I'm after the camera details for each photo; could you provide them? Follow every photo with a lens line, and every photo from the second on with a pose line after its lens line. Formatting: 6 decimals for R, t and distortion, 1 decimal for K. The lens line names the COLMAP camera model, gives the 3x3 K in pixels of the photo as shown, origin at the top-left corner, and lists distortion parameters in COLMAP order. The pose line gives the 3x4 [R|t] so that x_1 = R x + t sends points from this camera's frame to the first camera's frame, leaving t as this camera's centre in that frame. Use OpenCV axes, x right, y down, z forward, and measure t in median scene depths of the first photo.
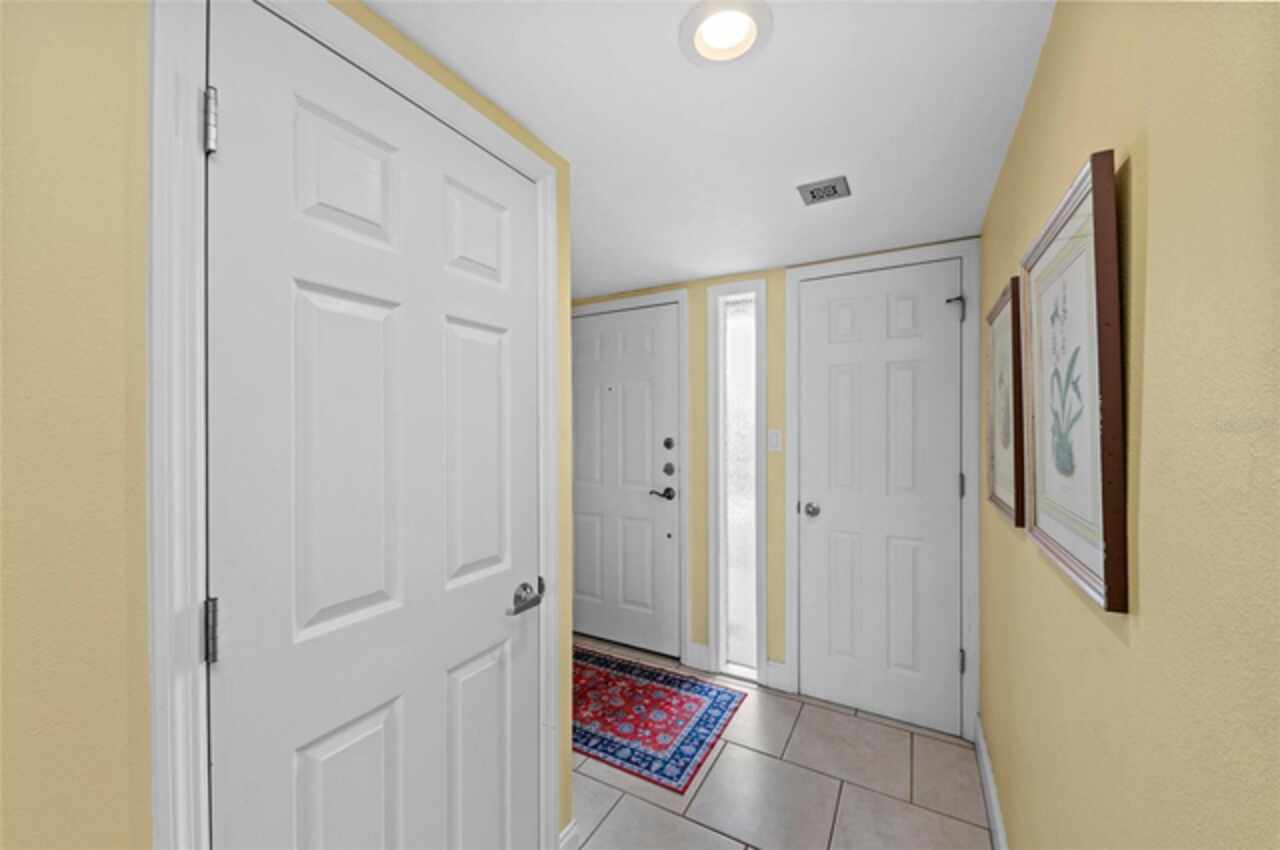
lens RADIAL K [[493.1, 0, 643.7], [0, 493.1, 431.4], [0, 0, 1]] dist [-0.001369, -0.000112]
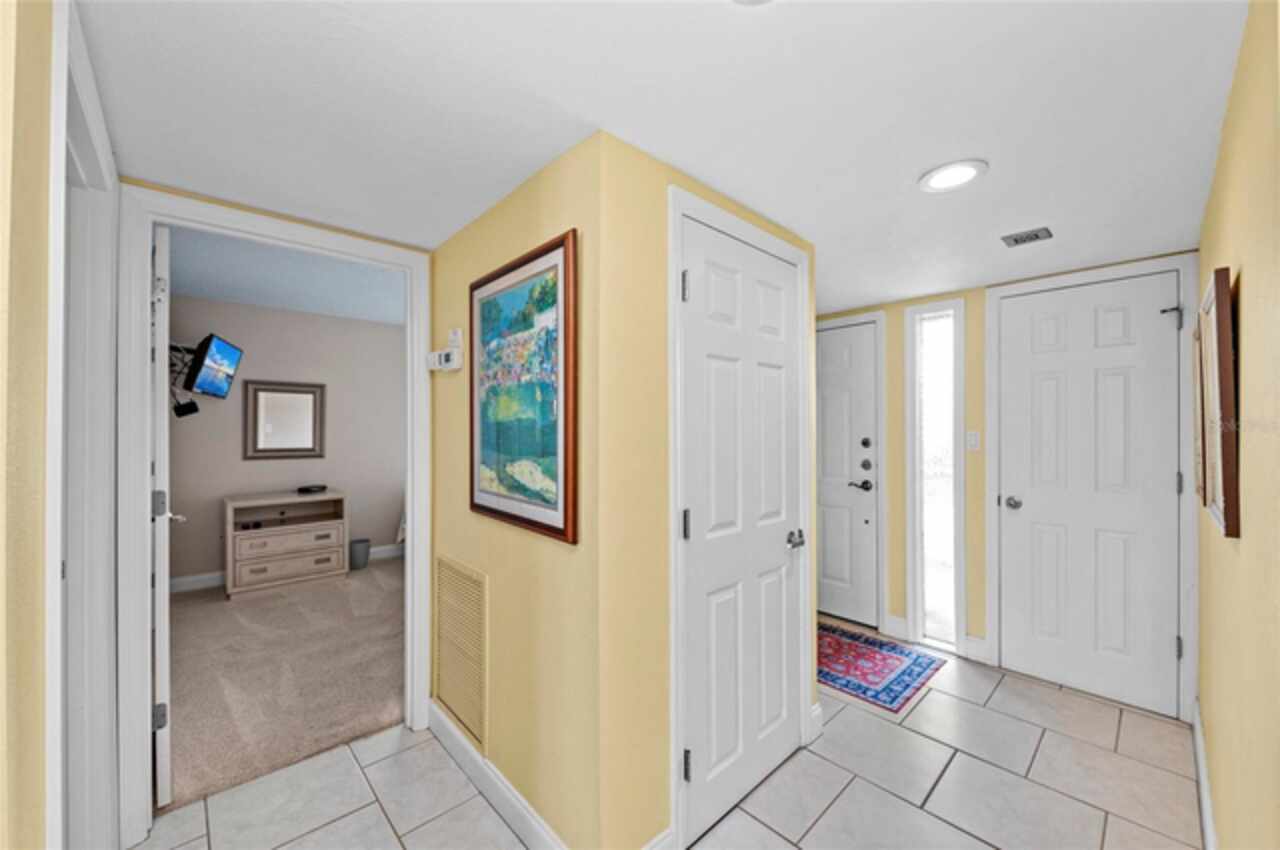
lens RADIAL K [[489.3, 0, 635.6], [0, 489.3, 429.2], [0, 0, 1]] dist [0.008591, -0.008291]
pose [[0.949893, 0.000270, -0.312576, -0.137388], [-0.002424, 0.999976, -0.006502, 0.001769], [0.312567, 0.006934, 0.949870, -0.357449]]
